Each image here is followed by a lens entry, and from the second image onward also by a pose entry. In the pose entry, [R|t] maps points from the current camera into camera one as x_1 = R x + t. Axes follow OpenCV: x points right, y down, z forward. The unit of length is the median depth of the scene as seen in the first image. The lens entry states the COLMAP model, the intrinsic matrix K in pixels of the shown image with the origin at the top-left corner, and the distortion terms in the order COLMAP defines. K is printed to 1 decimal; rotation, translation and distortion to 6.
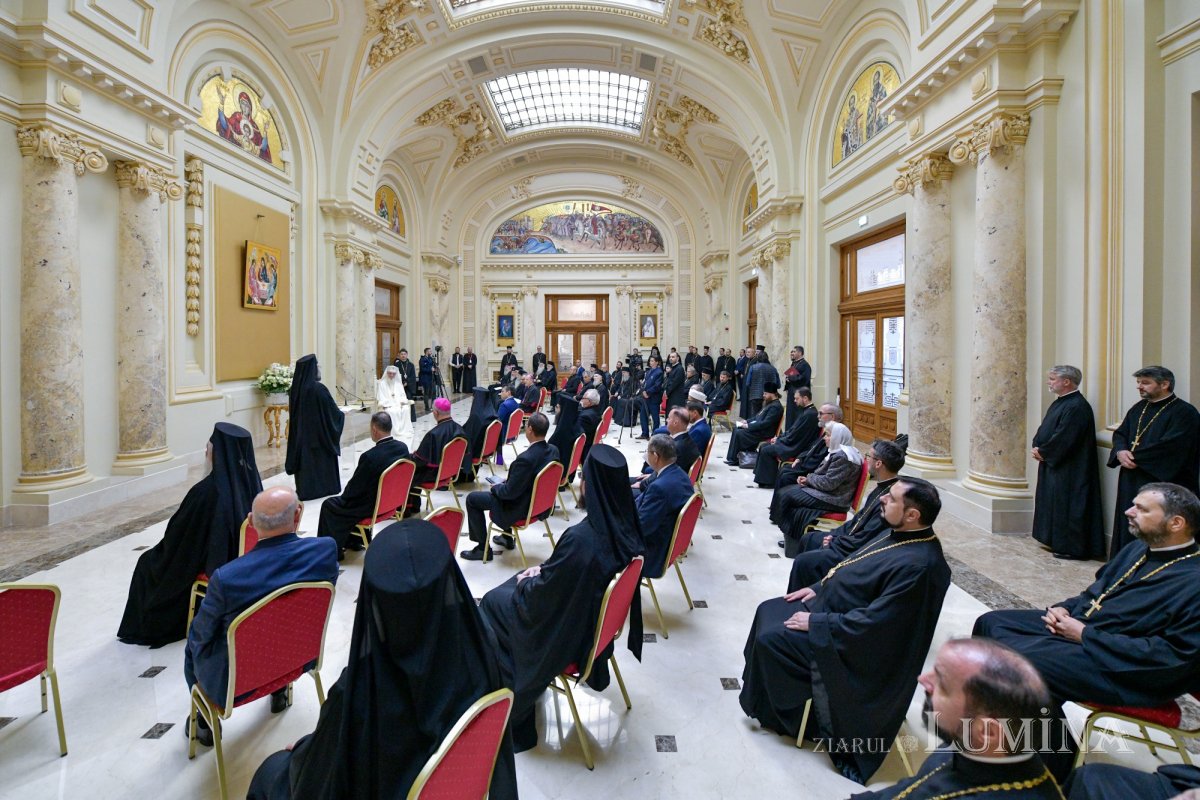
lens RADIAL K [[490.4, 0, 576.2], [0, 490.4, 346.7], [0, 0, 1]] dist [-0.006450, -0.001349]
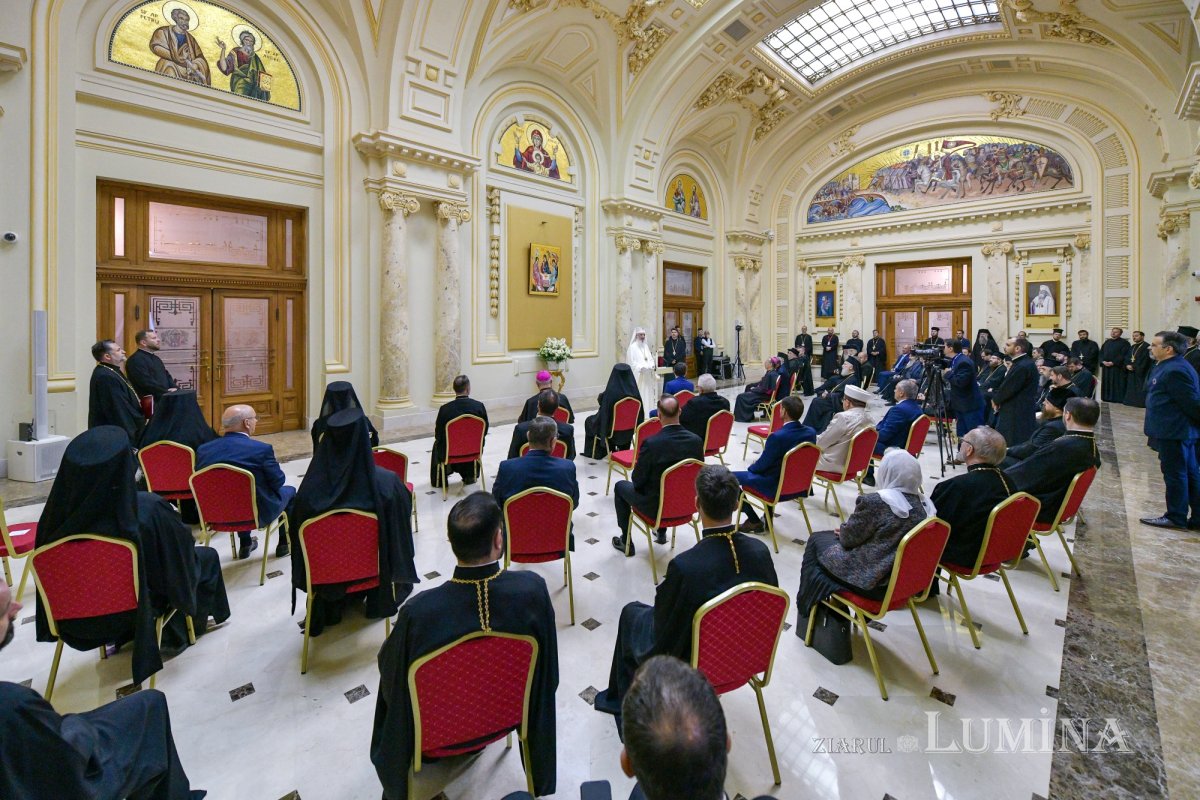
lens RADIAL K [[489.9, 0, 583.1], [0, 489.9, 325.3], [0, 0, 1]] dist [-0.009671, -0.000041]
pose [[0.724183, 0.005157, -0.689588, 0.298867], [-0.007745, 0.999970, -0.000656, 0.002007], [0.689564, 0.005816, 0.724201, 0.134310]]
